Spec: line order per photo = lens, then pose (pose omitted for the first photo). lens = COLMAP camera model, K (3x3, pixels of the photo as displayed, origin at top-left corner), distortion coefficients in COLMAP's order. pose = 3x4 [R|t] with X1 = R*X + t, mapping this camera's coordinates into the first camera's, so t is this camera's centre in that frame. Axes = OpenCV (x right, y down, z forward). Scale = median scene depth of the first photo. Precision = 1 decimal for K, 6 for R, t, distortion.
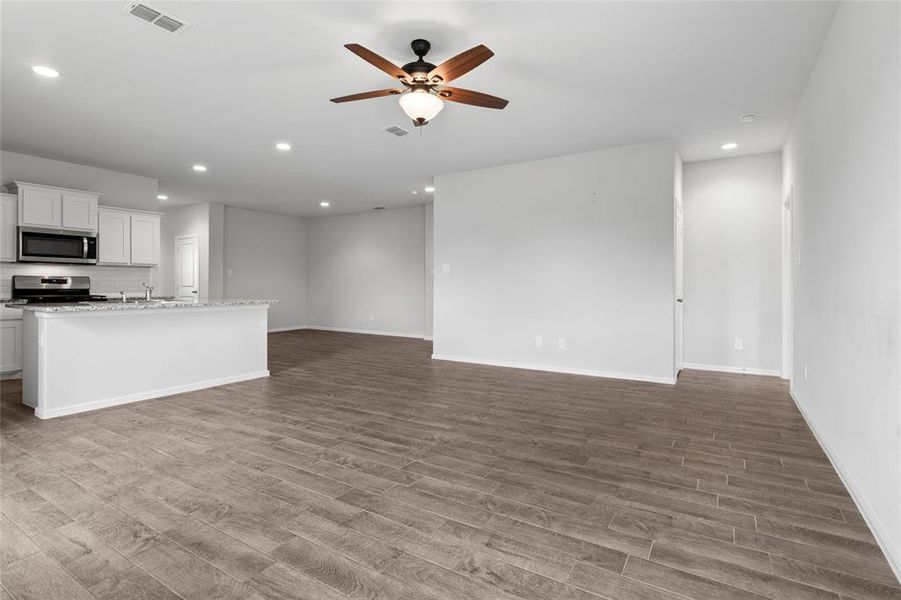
lens RADIAL K [[437.3, 0, 455.9], [0, 437.3, 288.7], [0, 0, 1]] dist [0.000918, 0.000033]
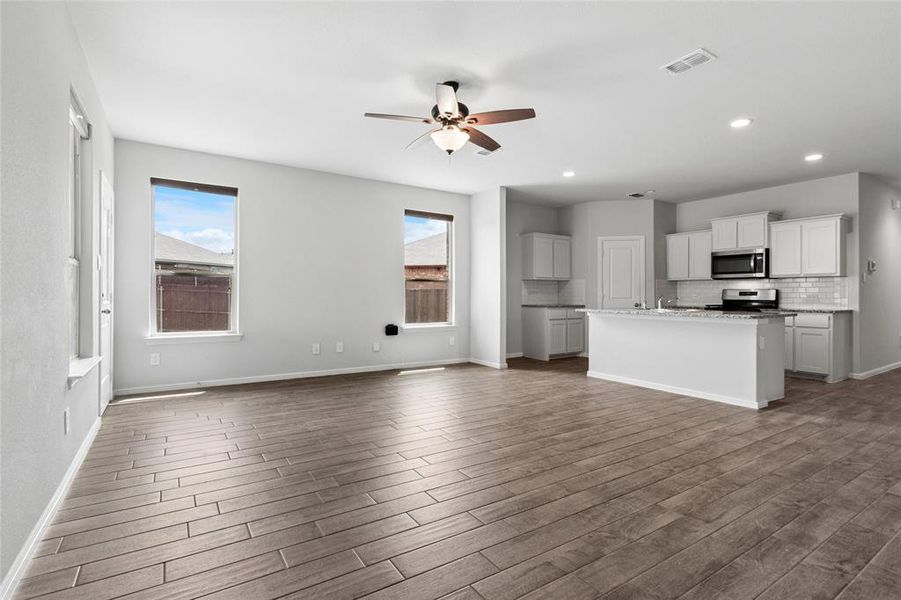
lens RADIAL K [[437.3, 0, 455.9], [0, 437.3, 288.7], [0, 0, 1]] dist [0.000918, 0.000033]
pose [[-0.426554, -0.020729, -0.904225, 0.510125], [-0.005063, 0.999776, -0.020531, -0.001216], [0.904448, -0.004180, -0.426564, 0.800883]]
